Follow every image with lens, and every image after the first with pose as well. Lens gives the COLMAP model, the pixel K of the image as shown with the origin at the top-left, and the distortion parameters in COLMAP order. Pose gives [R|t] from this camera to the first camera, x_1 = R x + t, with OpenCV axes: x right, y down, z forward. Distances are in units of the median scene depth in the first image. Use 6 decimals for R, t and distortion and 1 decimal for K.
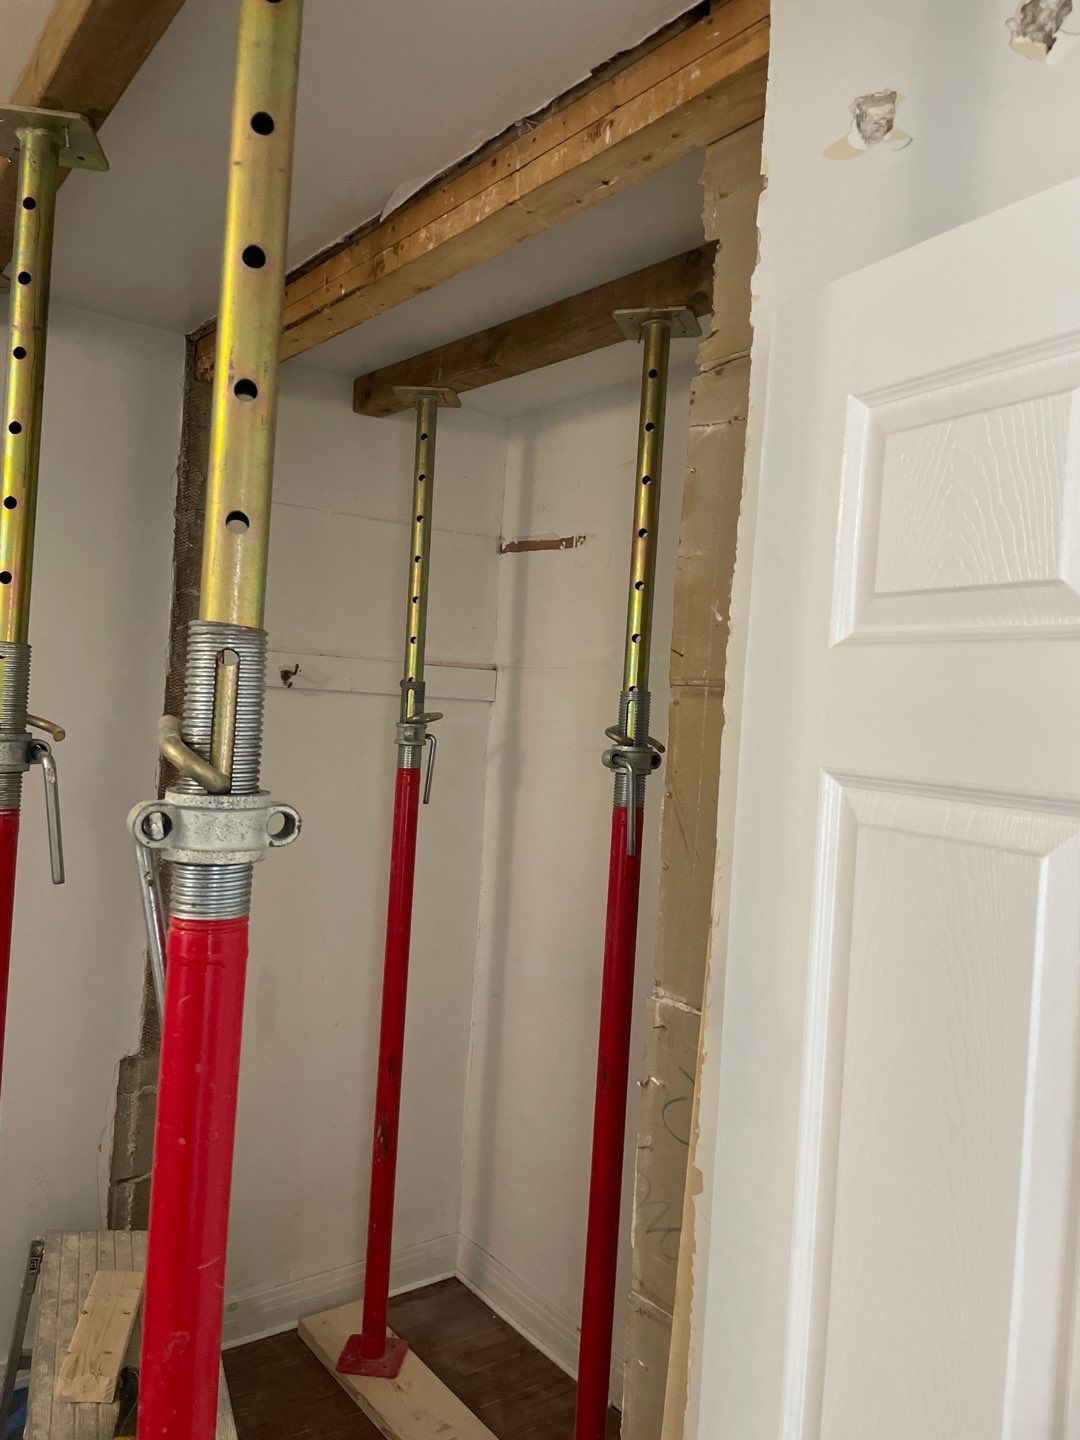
lens RADIAL K [[1107.6, 0, 545.9], [0, 1107.6, 706.4], [0, 0, 1]] dist [0.063503, -0.094144]
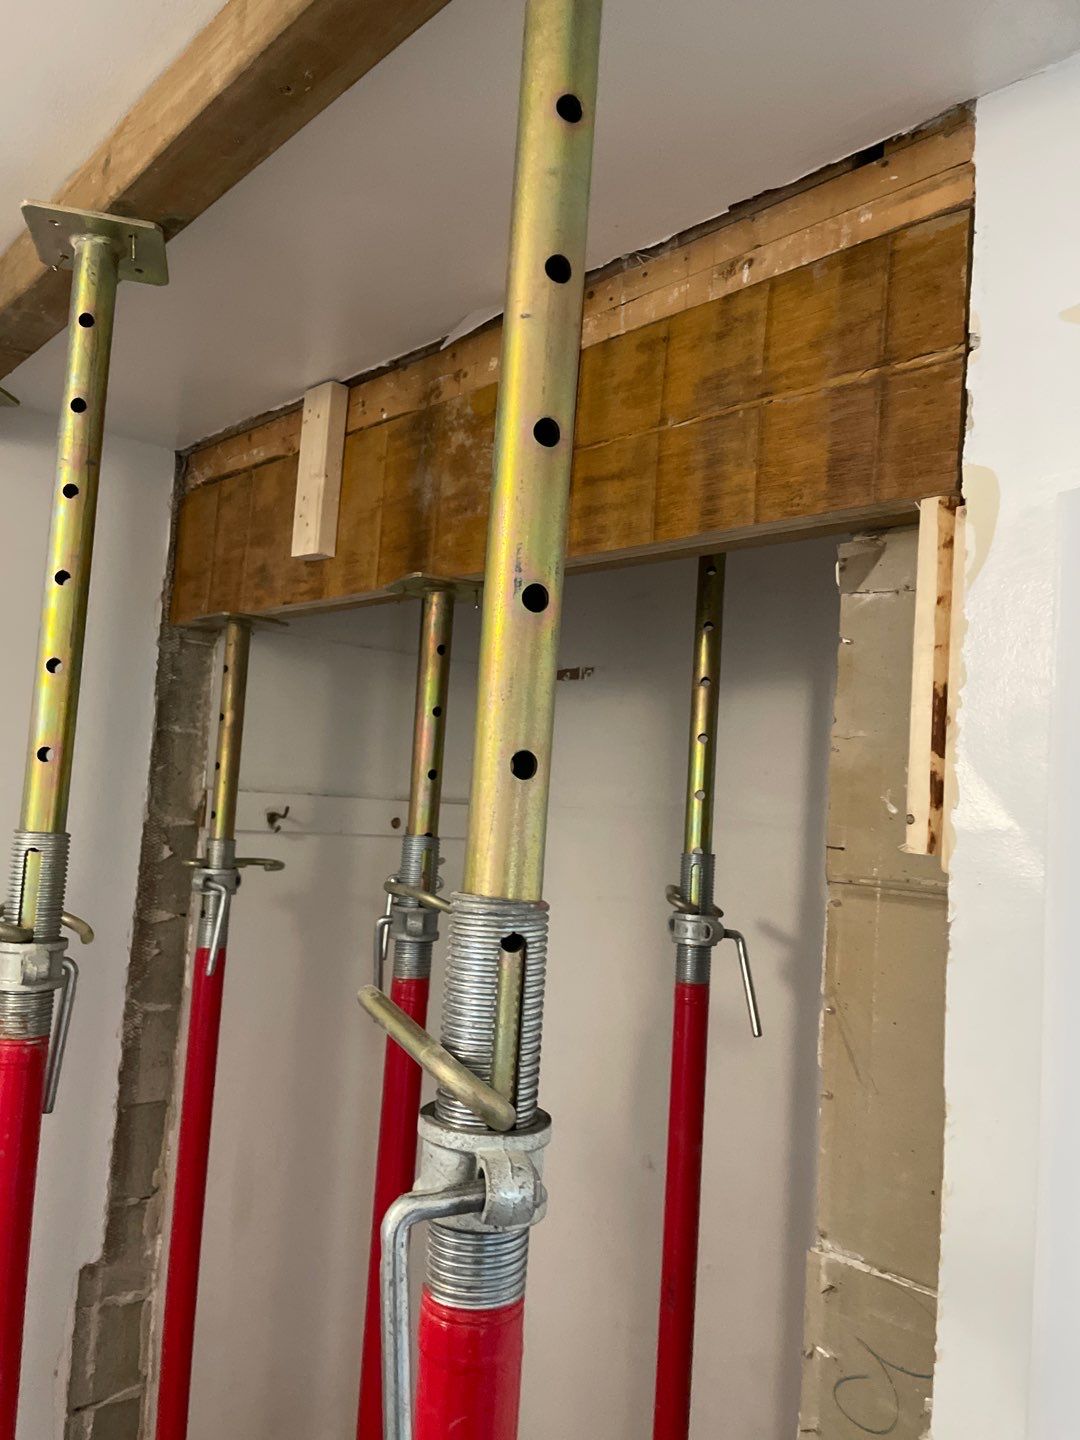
lens RADIAL K [[1106.2, 0, 540.0], [0, 1106.2, 720.0], [0, 0, 1]] dist [0.060517, -0.100766]
pose [[0.995227, 0.007608, 0.097290, -0.195646], [-0.000742, 0.997518, -0.070411, -0.082468], [-0.097584, 0.070003, 0.992762, 0.135107]]
